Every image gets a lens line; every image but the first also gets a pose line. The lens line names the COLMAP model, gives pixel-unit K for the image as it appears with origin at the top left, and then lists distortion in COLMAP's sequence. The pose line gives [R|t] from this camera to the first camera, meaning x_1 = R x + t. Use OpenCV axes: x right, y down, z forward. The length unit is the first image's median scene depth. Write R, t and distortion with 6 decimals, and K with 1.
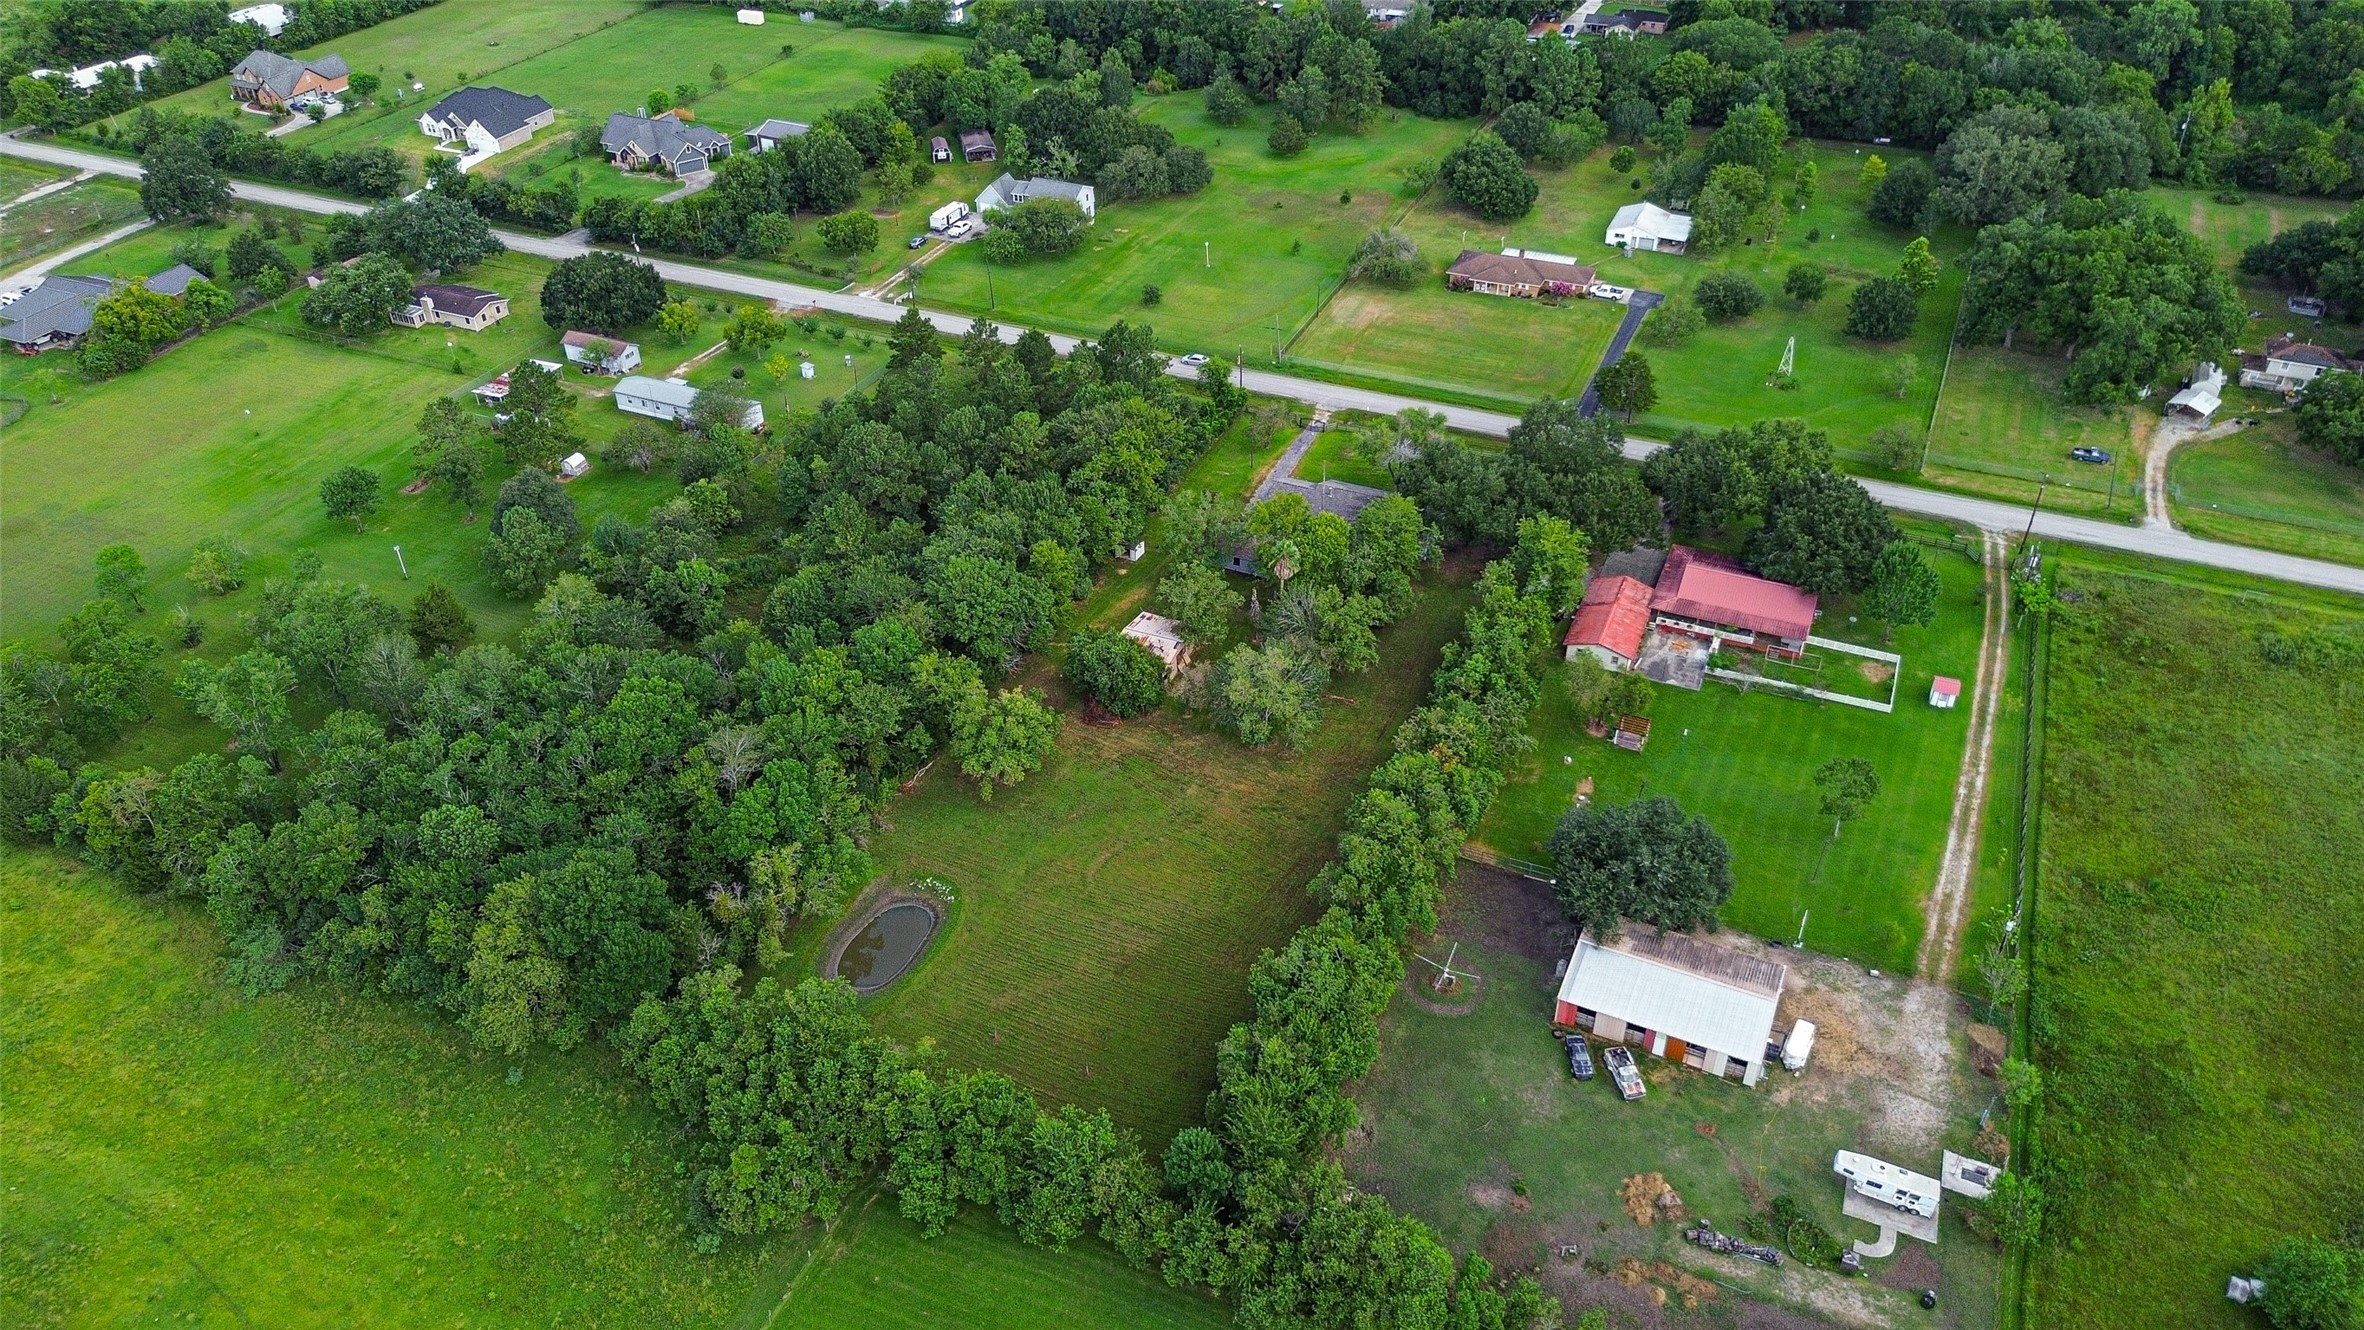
lens RADIAL K [[1671.1, 0, 1187.1], [0, 1671.1, 669.0], [0, 0, 1]] dist [0.065824, -0.058611]
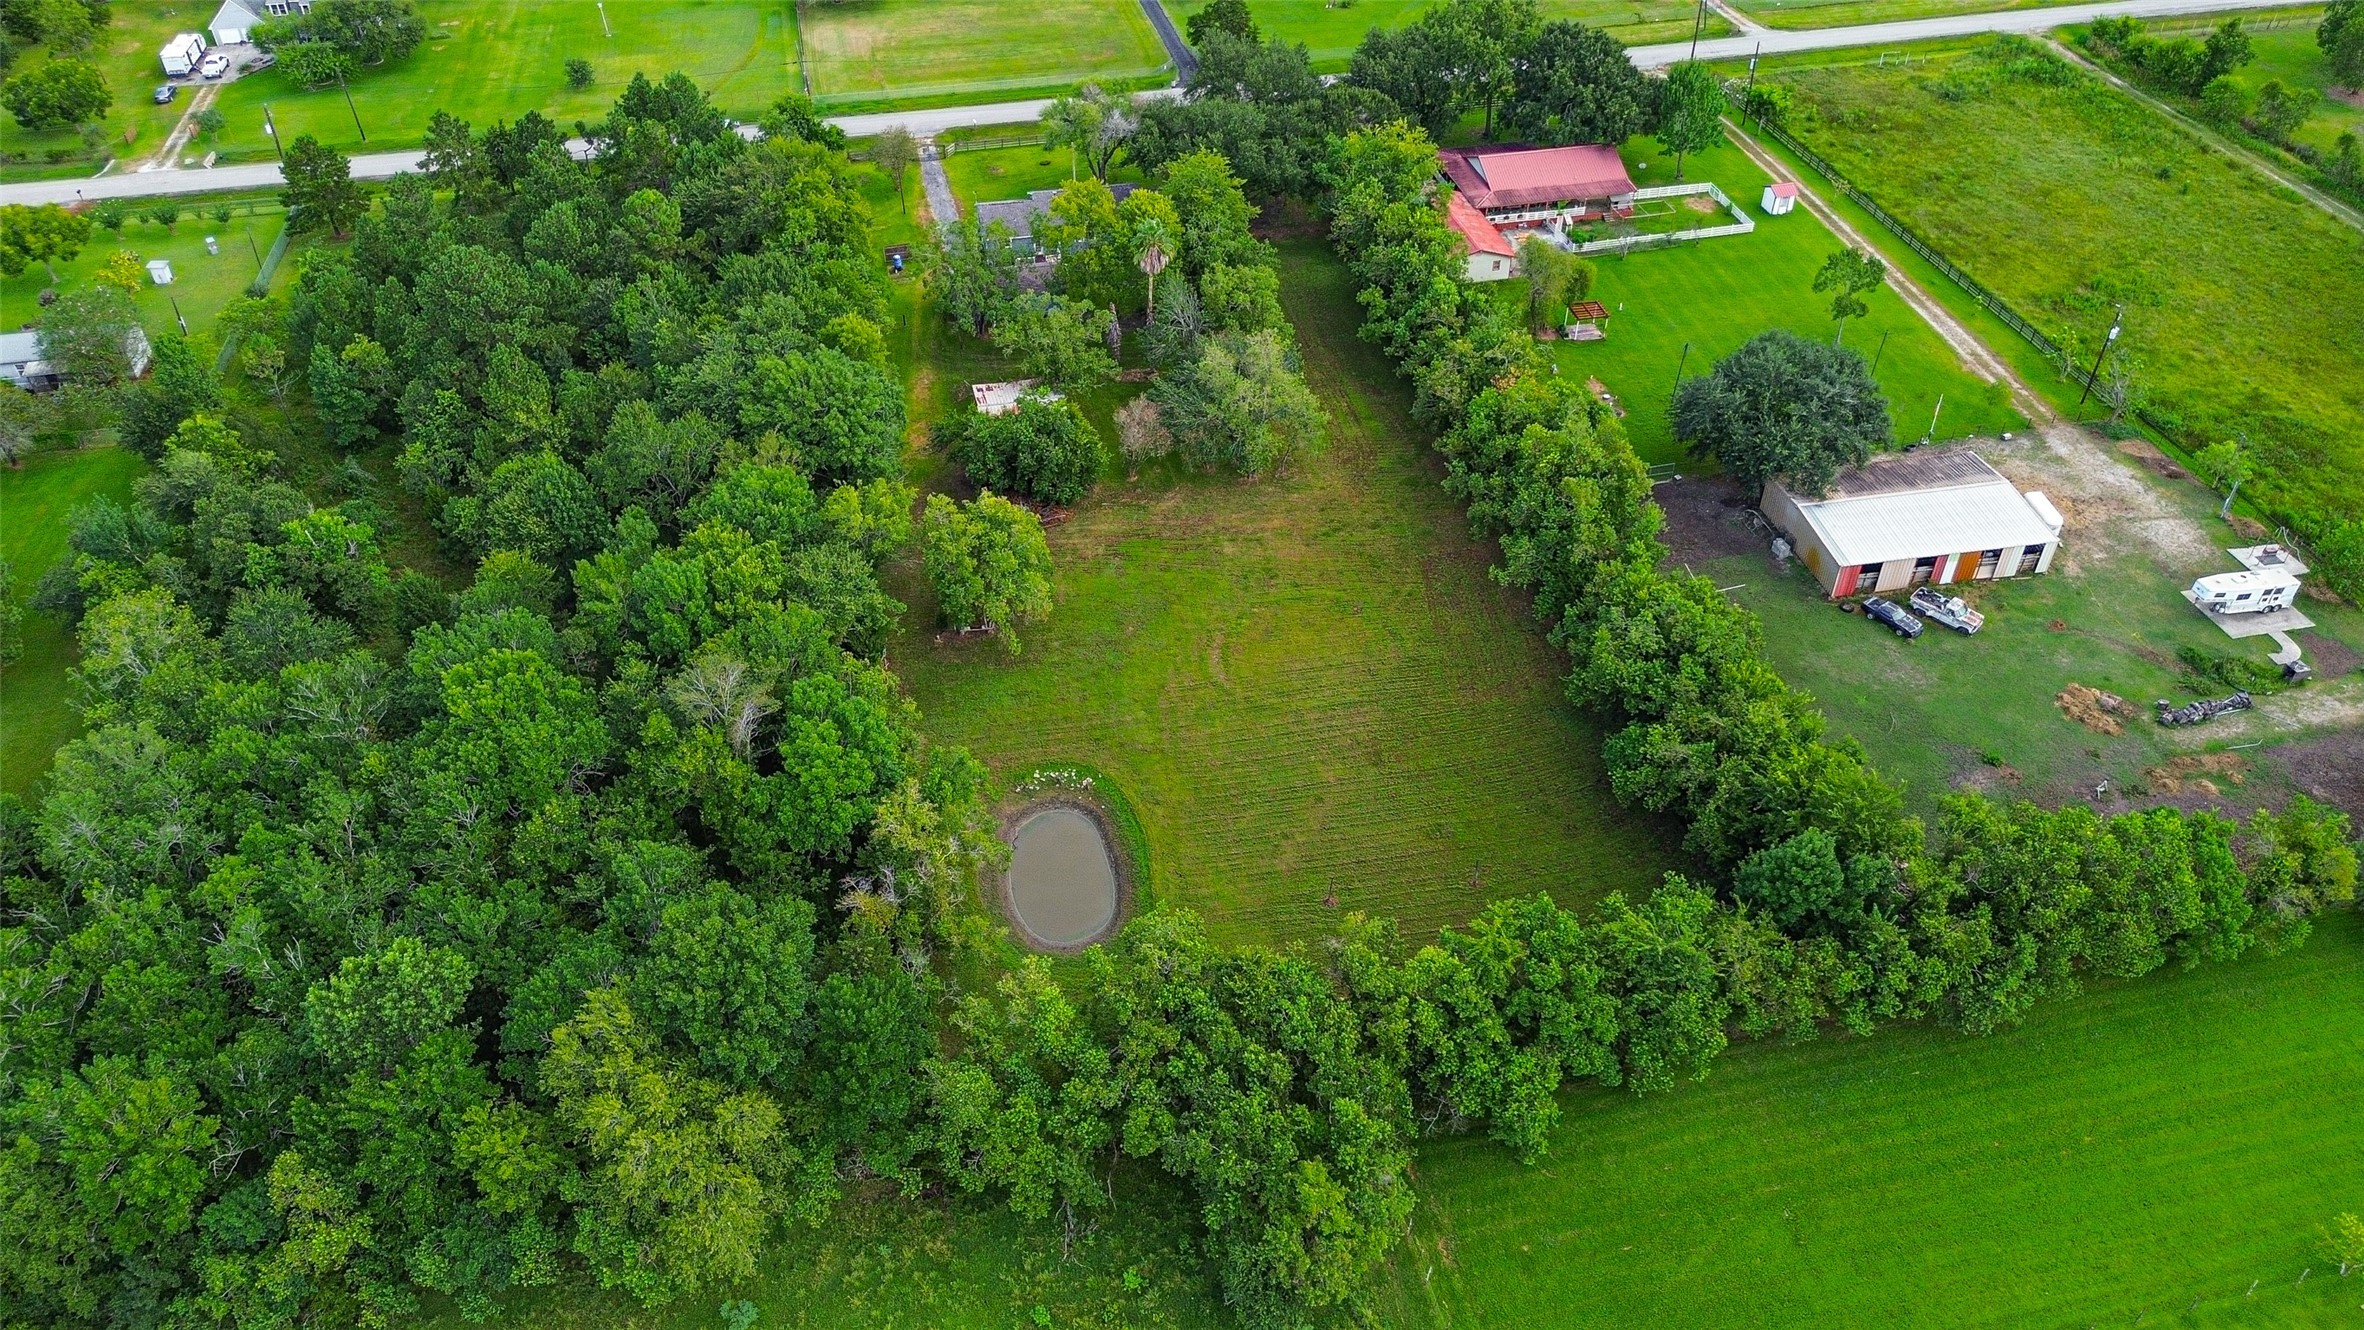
lens RADIAL K [[1671.1, 0, 1180.7], [0, 1671.1, 665.1], [0, 0, 1]] dist [0.065824, -0.058611]
pose [[0.812561, -0.368968, 0.451229, -0.376081], [0.342894, 0.928604, 0.141842, 0.007887], [-0.471348, 0.039468, 0.881064, 0.351674]]
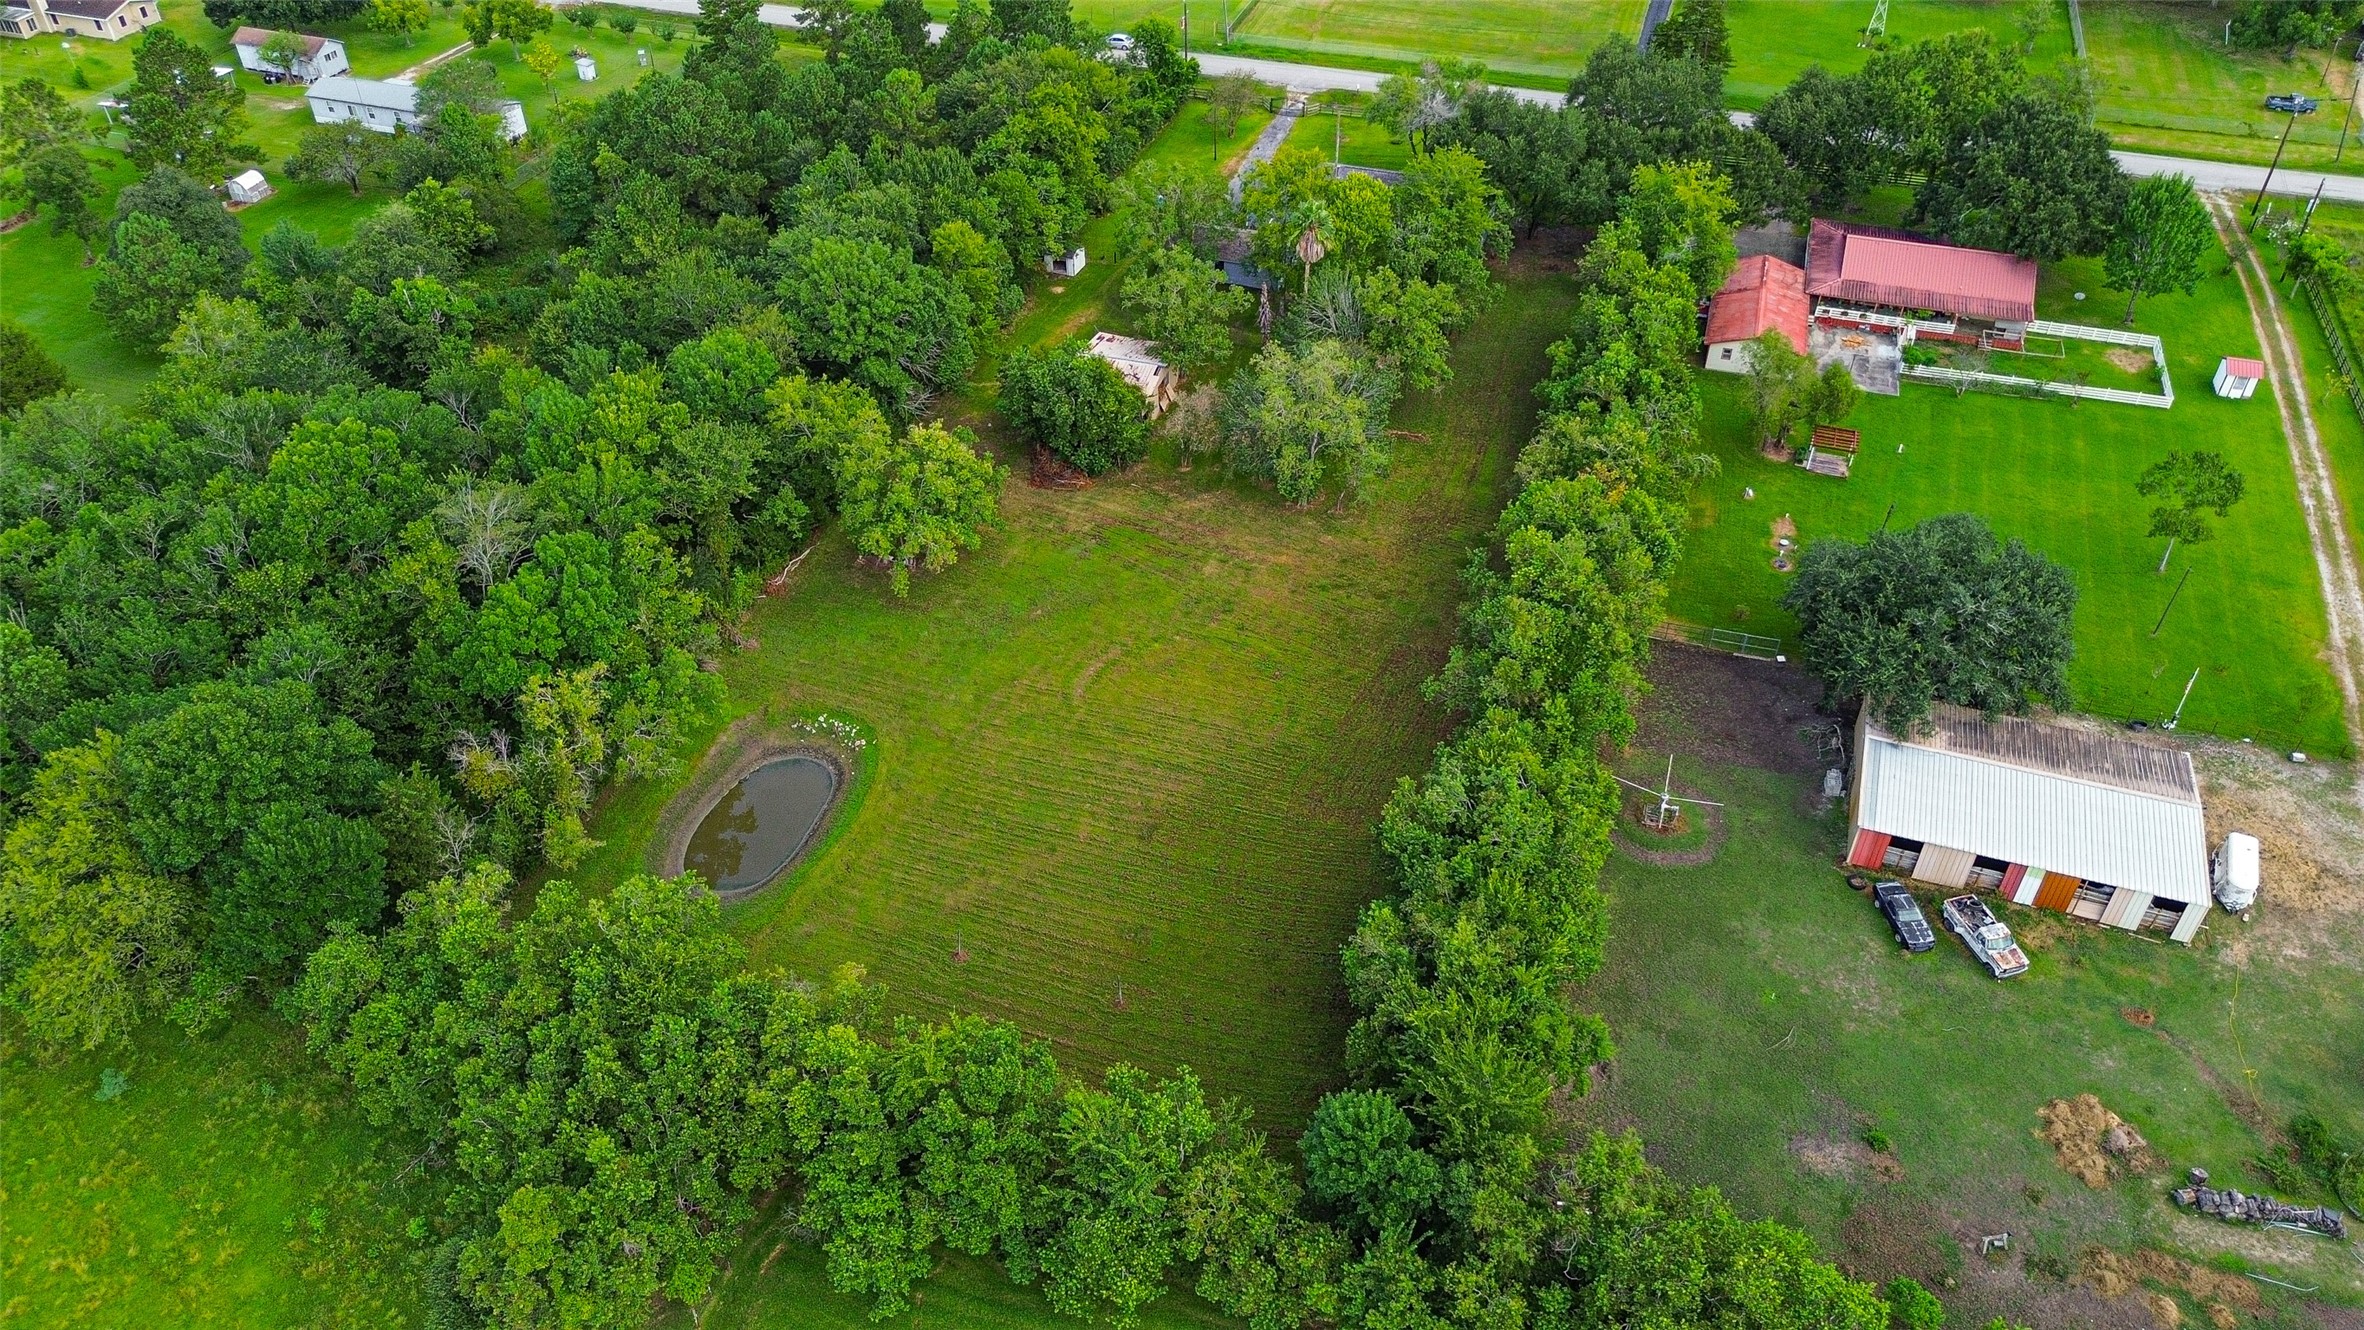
lens RADIAL K [[1671.1, 0, 1185.3], [0, 1671.1, 667.6], [0, 0, 1]] dist [0.065824, -0.058611]
pose [[0.994488, -0.059920, 0.086044, -0.067204], [0.054562, 0.996500, 0.063331, 0.070514], [-0.089538, -0.058287, 0.994276, 0.339016]]
